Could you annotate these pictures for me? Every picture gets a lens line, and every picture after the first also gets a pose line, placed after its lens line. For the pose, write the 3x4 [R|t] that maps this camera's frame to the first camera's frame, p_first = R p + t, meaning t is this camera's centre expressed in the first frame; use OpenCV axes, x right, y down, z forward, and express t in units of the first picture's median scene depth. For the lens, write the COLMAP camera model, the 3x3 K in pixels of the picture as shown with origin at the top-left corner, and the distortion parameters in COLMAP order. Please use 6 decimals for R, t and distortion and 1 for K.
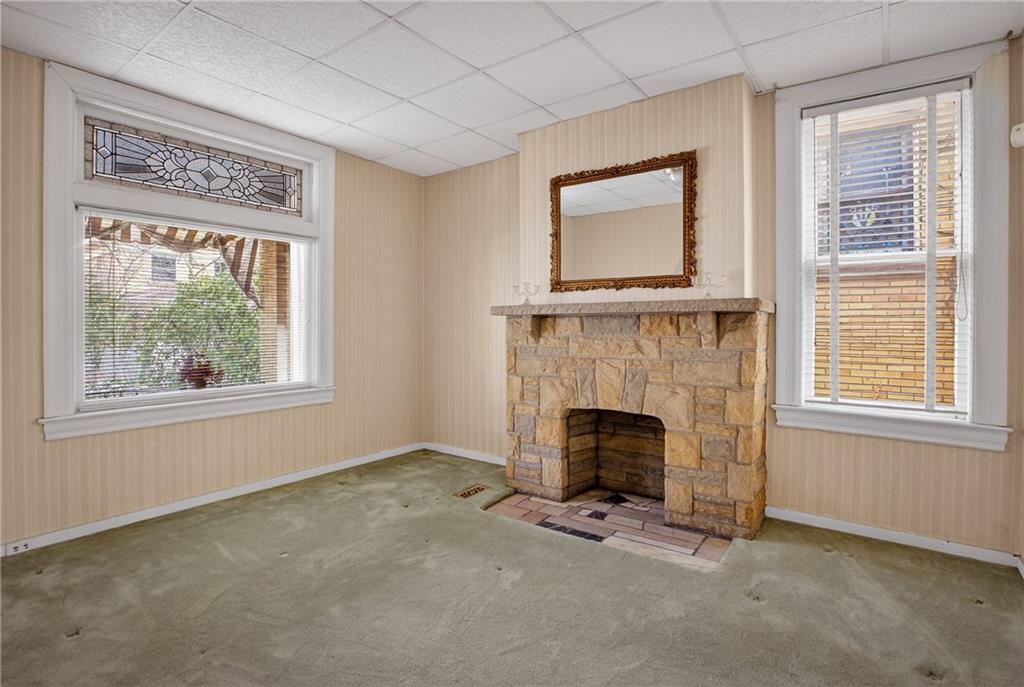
lens RADIAL K [[509.0, 0, 510.1], [0, 509.0, 329.1], [0, 0, 1]] dist [-0.050058, 0.018633]
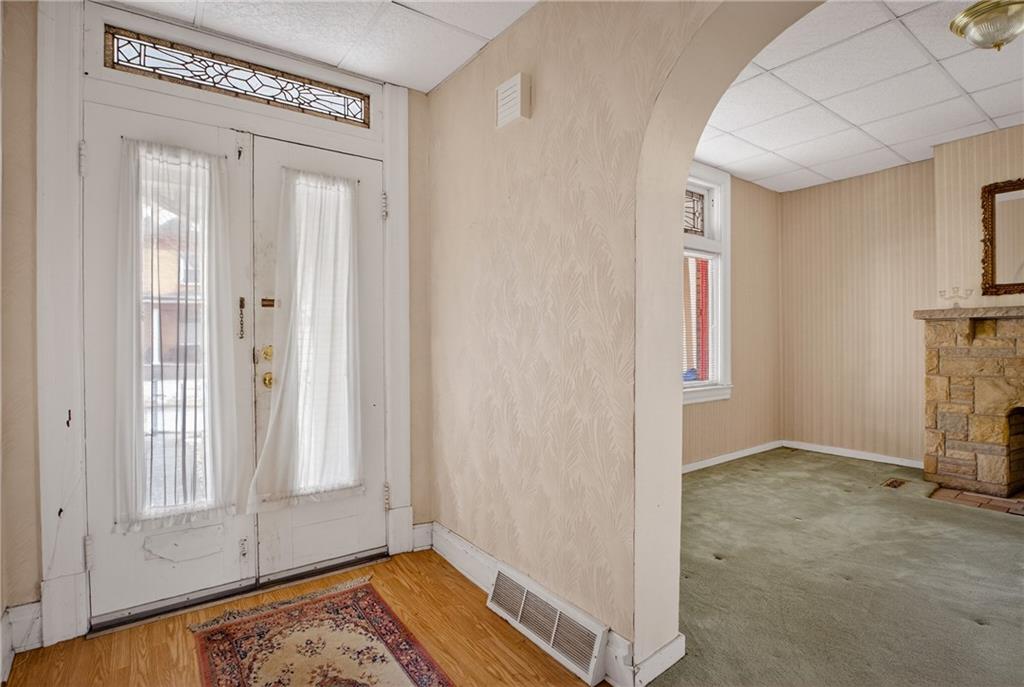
lens RADIAL K [[505.9, 0, 516.5], [0, 505.9, 341.8], [0, 0, 1]] dist [-0.039989, 0.008094]
pose [[0.957255, -0.003861, -0.289221, -0.568857], [0.003142, 0.999991, -0.002949, 0.022483], [0.289230, 0.001914, 0.957258, -0.248715]]
